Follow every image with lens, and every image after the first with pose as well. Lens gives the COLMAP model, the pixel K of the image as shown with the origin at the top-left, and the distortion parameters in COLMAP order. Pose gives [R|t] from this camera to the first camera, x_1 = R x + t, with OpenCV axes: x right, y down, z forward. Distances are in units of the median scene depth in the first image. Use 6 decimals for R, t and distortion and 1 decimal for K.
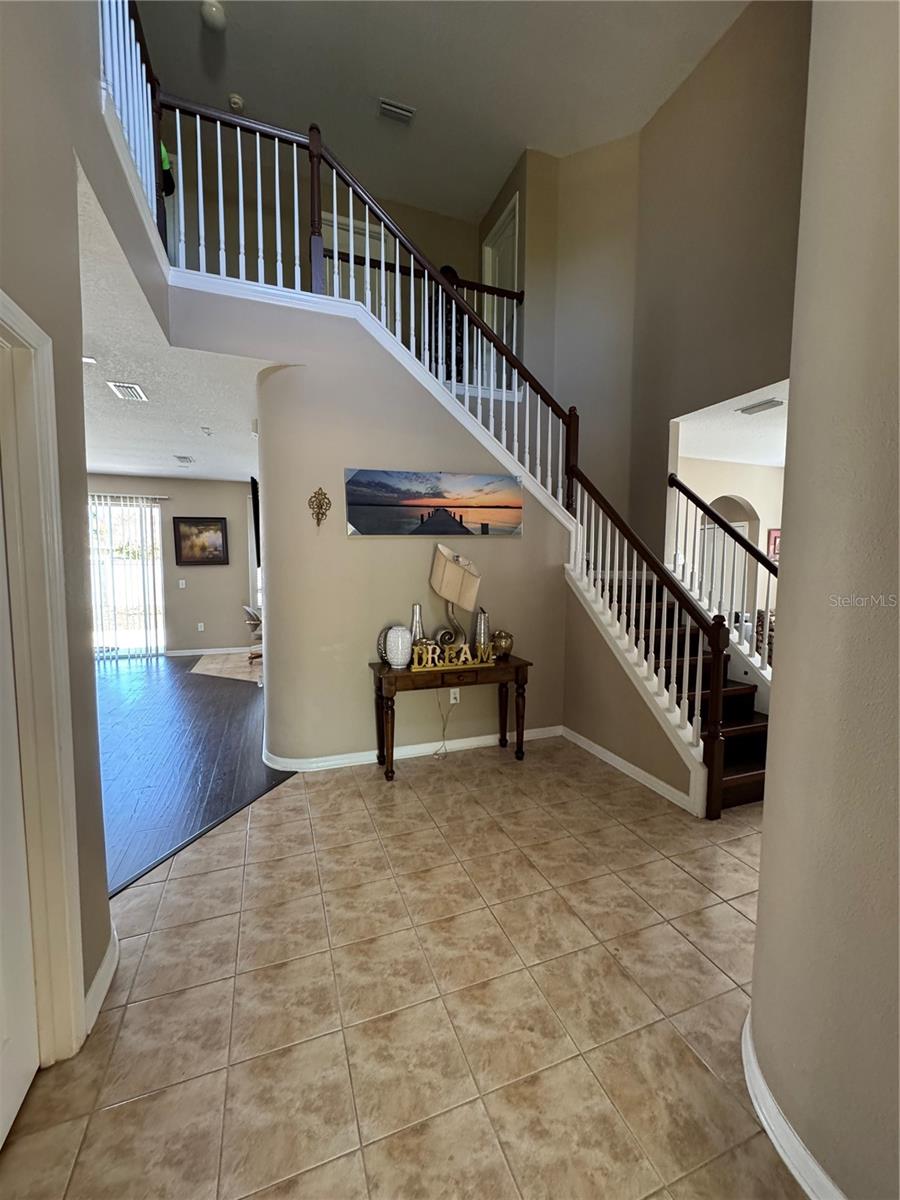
lens RADIAL K [[481.2, 0, 450.0], [0, 481.2, 600.0], [0, 0, 1]] dist [-0.000095, -0.000085]
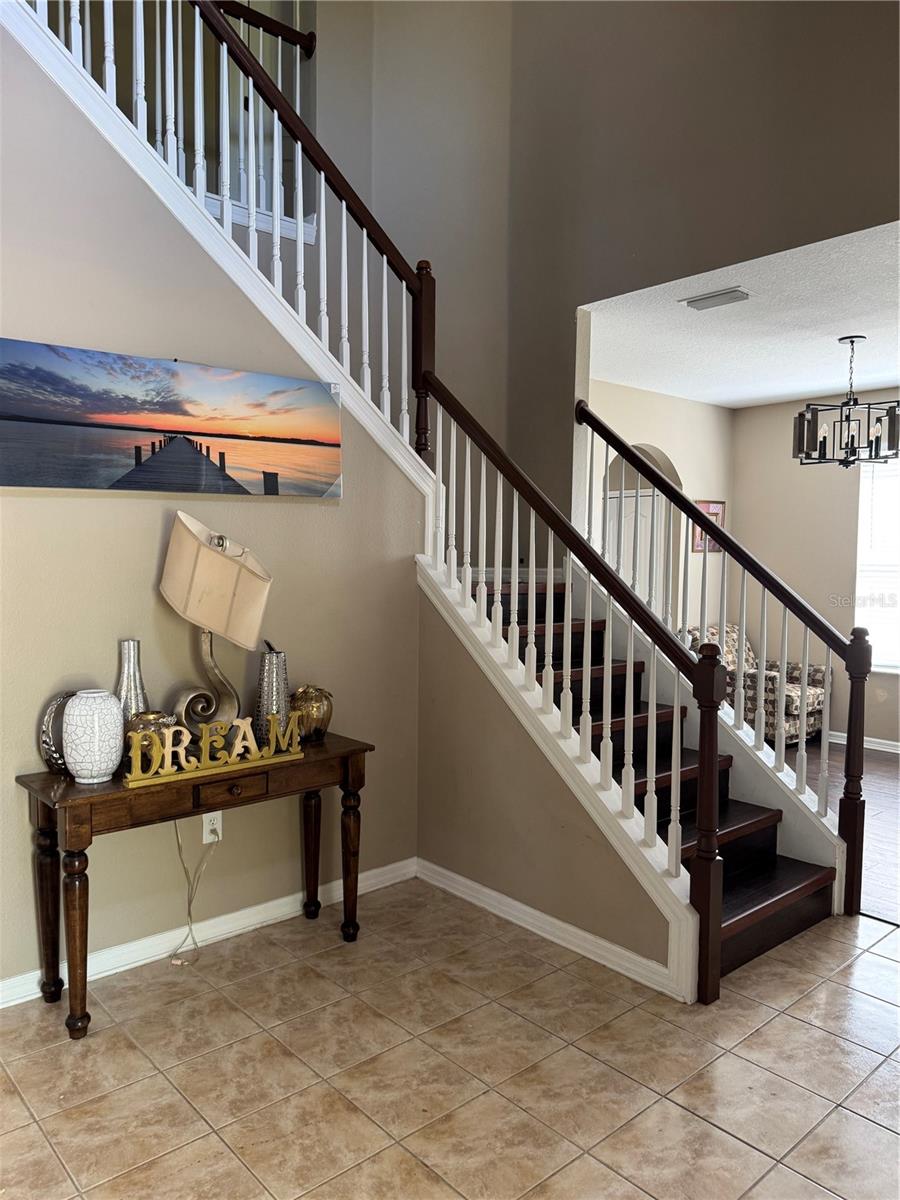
lens RADIAL K [[849.1, 0, 446.5], [0, 849.1, 606.7], [0, 0, 1]] dist [0.084971, -0.113214]
pose [[0.933516, -0.016708, 0.358147, -0.079195], [0.020675, 0.999760, -0.007249, -0.010136], [-0.357939, 0.014172, 0.933637, 0.116459]]
